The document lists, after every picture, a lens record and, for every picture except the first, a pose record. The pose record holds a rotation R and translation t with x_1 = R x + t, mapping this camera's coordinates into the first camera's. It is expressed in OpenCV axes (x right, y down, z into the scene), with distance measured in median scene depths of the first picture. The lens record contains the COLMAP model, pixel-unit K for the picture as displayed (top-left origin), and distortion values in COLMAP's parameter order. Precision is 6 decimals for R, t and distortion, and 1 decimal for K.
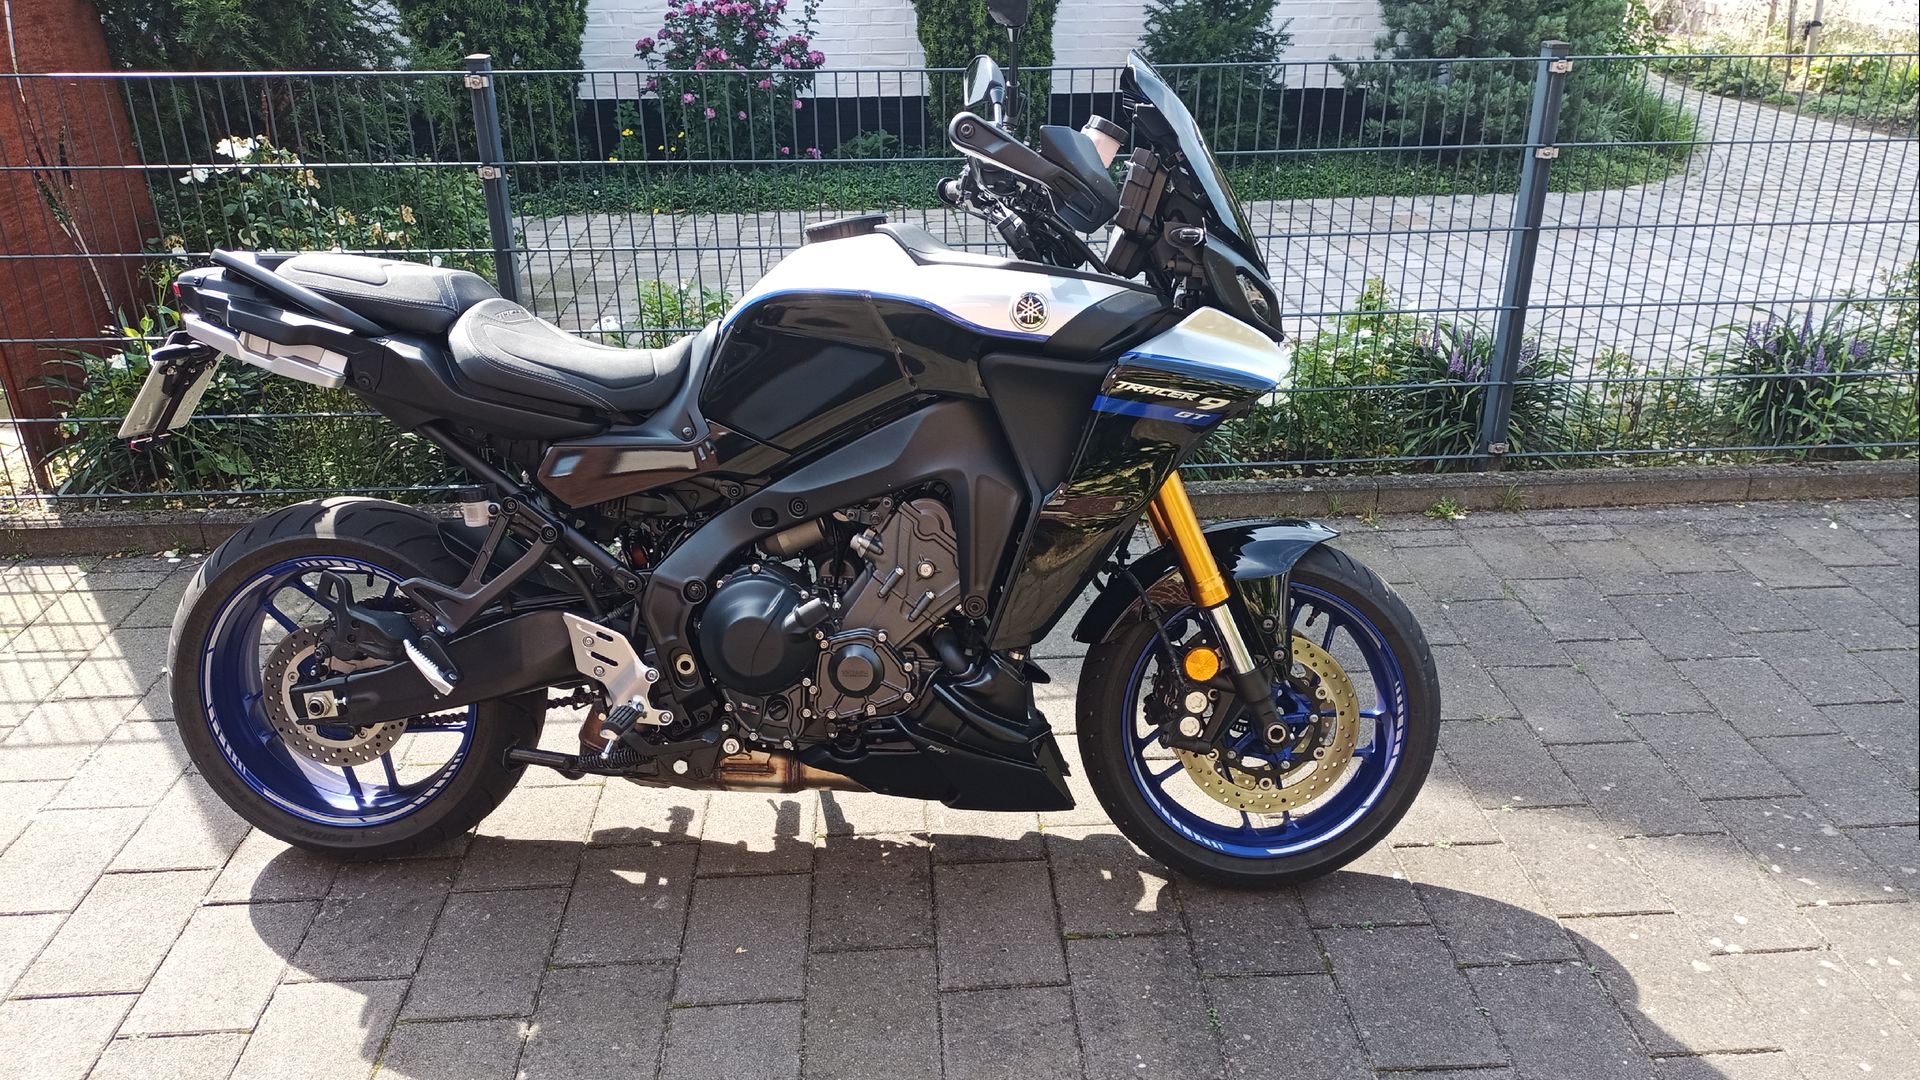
lens RADIAL K [[1532.1, 0, 970.3], [0, 1532.1, 543.0], [0, 0, 1]] dist [0.172996, -0.251196]
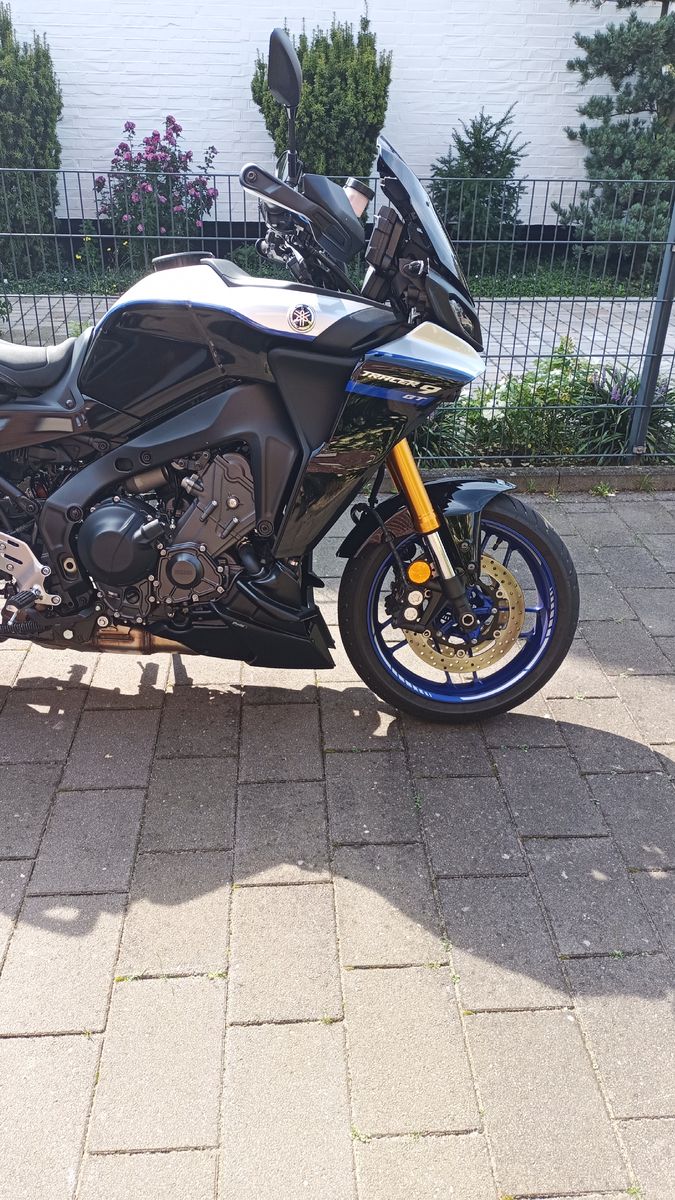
lens RADIAL K [[957.5, 0, 337.5], [0, 957.5, 600.0], [0, 0, 1]] dist [0.172996, -0.251196]
pose [[0.999693, 0.022049, 0.011296, 0.059853], [-0.022767, 0.997428, 0.067966, 0.043334], [-0.009768, -0.068202, 0.997624, 0.073713]]
